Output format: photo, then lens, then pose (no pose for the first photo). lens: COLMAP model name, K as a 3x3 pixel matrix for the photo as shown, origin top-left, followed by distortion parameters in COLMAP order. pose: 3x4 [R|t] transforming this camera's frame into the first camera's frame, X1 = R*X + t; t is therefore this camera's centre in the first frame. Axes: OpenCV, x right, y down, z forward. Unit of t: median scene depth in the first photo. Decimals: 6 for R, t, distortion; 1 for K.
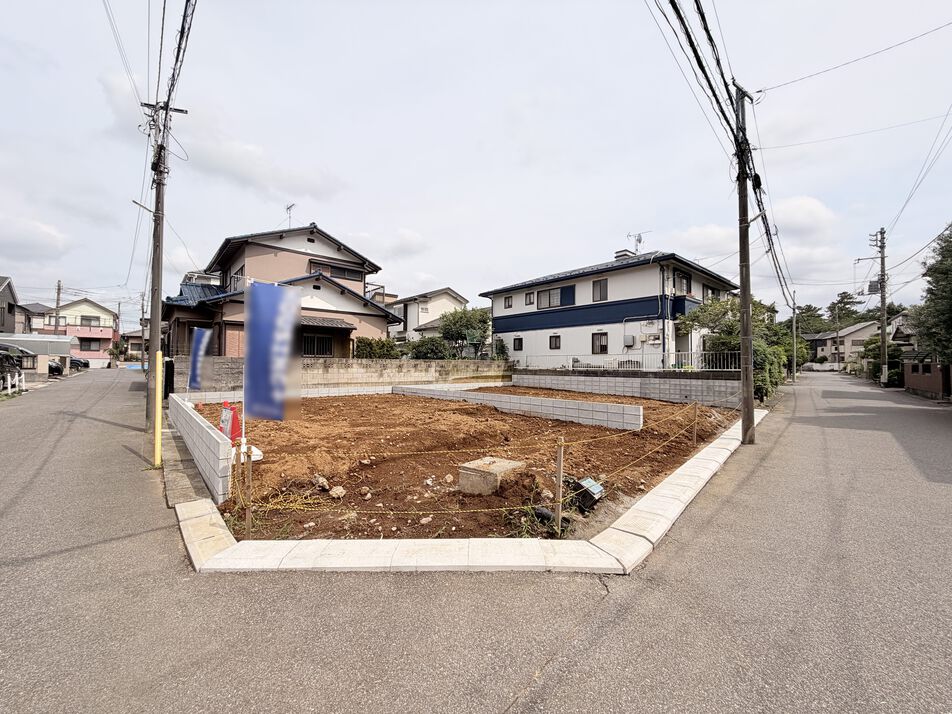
lens RADIAL K [[377.3, 0, 475.2], [0, 377.3, 357.3], [0, 0, 1]] dist [0.000706, -0.000210]
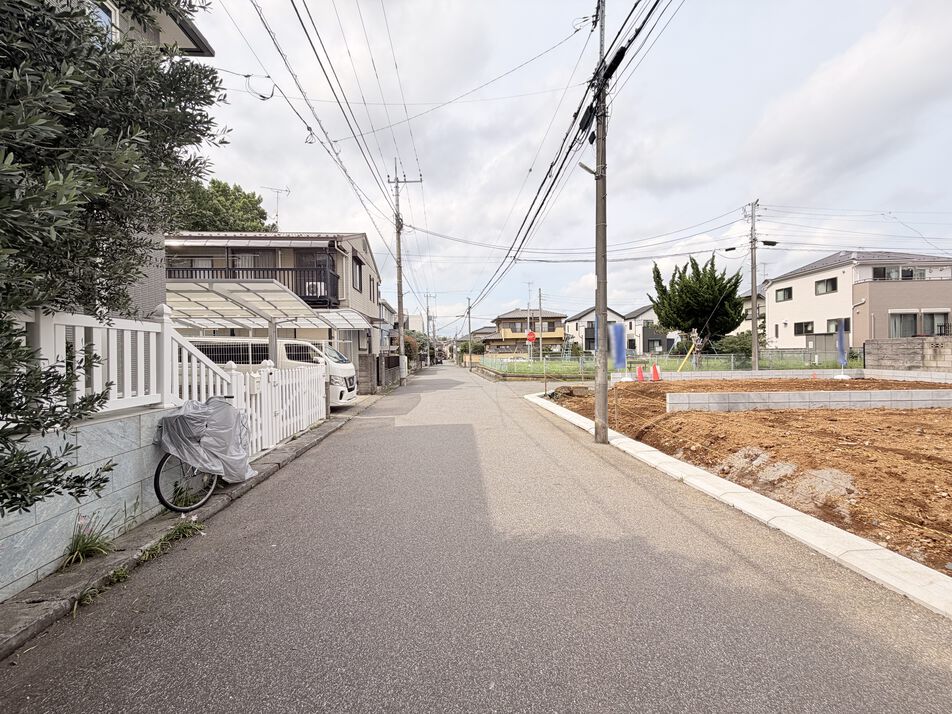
lens RADIAL K [[377.3, 0, 475.6], [0, 377.3, 358.5], [0, 0, 1]] dist [0.000706, -0.000210]
pose [[-0.689251, 0.018518, -0.724286, 0.629024], [0.032628, 0.999452, -0.005496, 0.015152], [0.723788, -0.027420, -0.689478, 0.571071]]
